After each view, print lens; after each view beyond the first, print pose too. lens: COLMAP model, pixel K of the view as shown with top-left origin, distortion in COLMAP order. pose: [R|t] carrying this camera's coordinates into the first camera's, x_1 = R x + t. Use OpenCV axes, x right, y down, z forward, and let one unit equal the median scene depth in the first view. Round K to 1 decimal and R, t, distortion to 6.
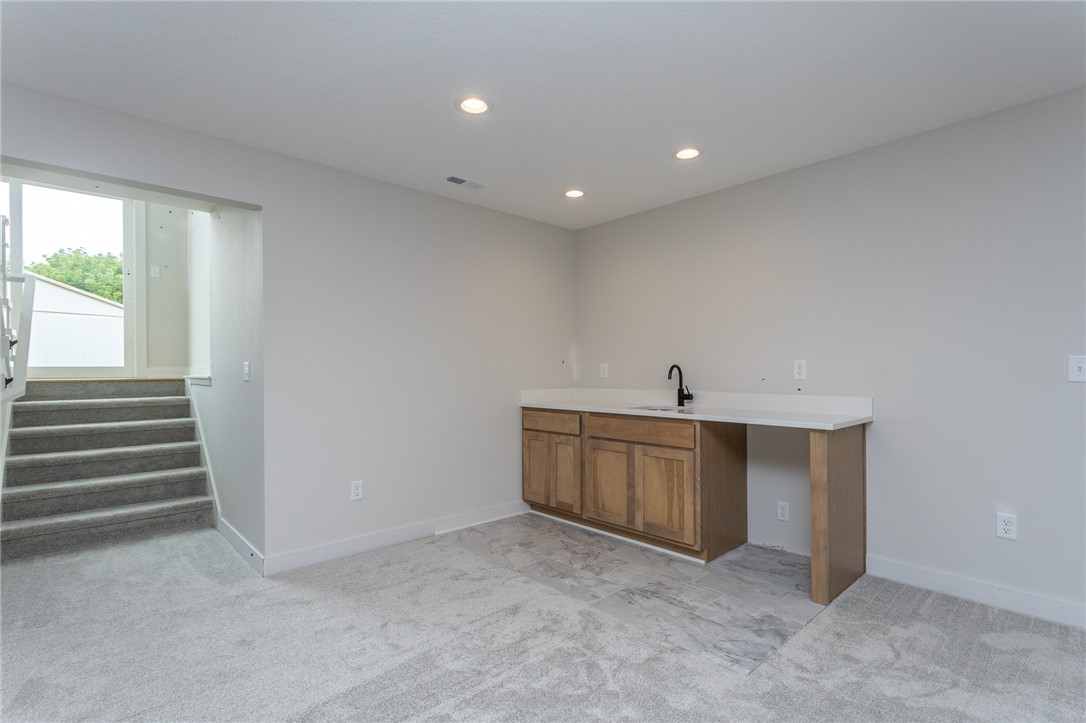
lens RADIAL K [[509.9, 0, 544.4], [0, 509.9, 373.0], [0, 0, 1]] dist [-0.002527, 0.000222]
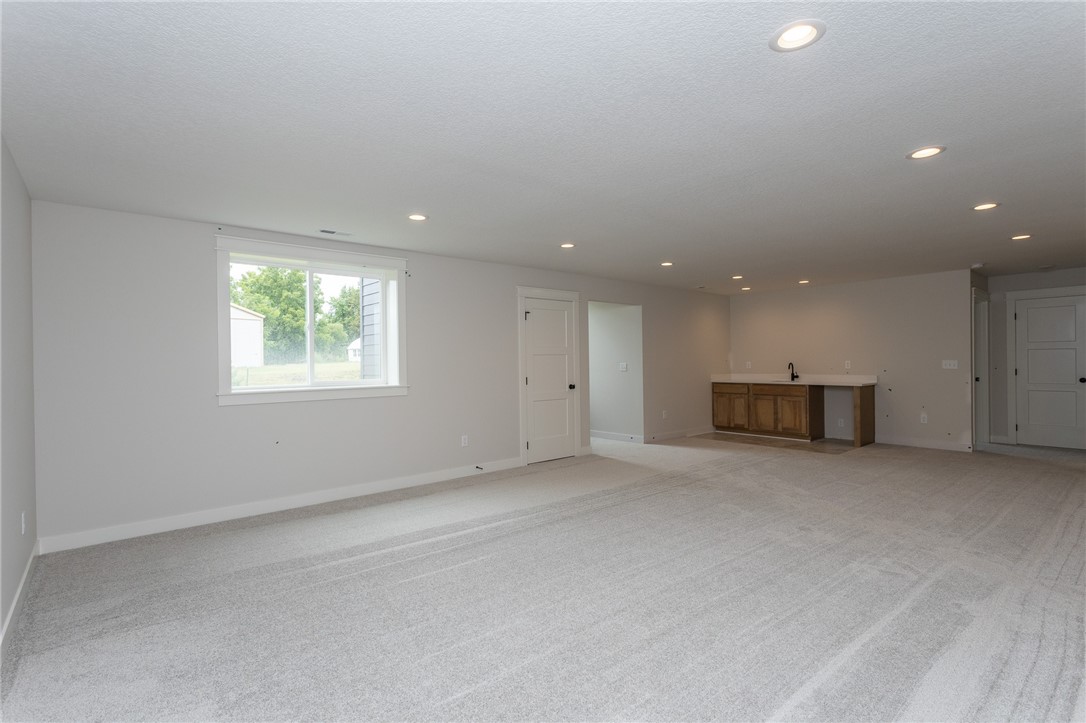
lens RADIAL K [[509.9, 0, 537.9], [0, 509.9, 362.2], [0, 0, 1]] dist [-0.002527, 0.000222]
pose [[0.998751, -0.009910, -0.048974, -0.837741], [0.010102, 0.999942, 0.003673, -0.041241], [0.048935, -0.004163, 0.998793, -1.469991]]
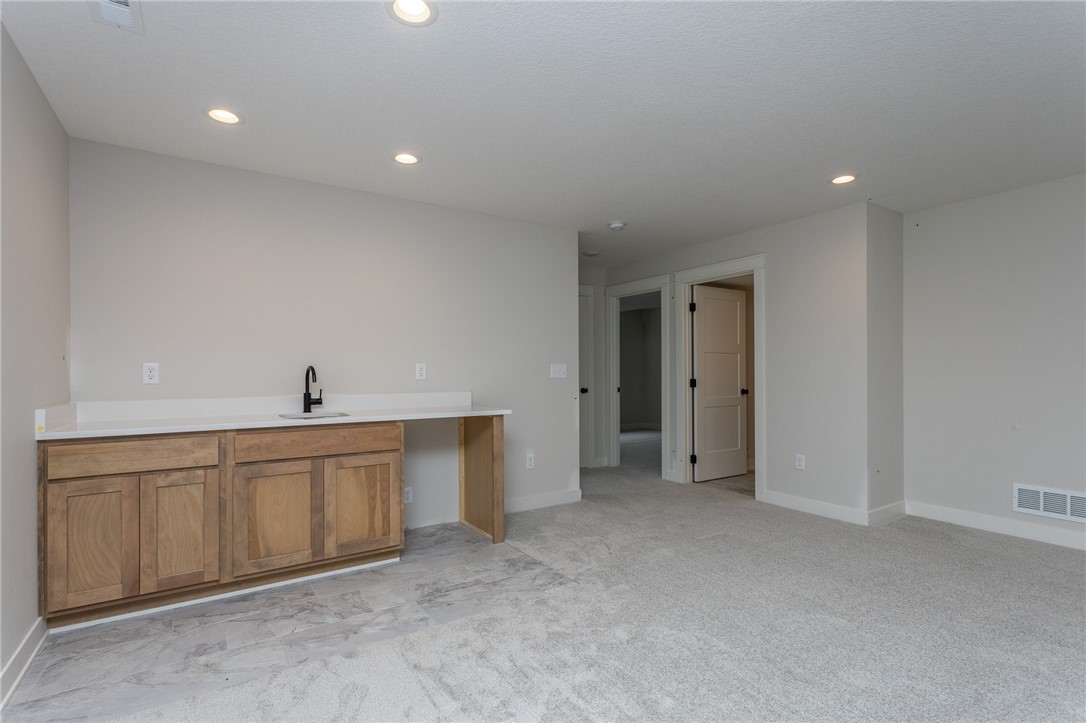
lens RADIAL K [[509.9, 0, 545.4], [0, 509.9, 371.9], [0, 0, 1]] dist [-0.002527, 0.000222]
pose [[0.163085, 0.004129, 0.986603, -0.599300], [0.007992, 0.999953, -0.005506, 0.002628], [-0.986580, 0.008783, 0.163044, 0.494855]]
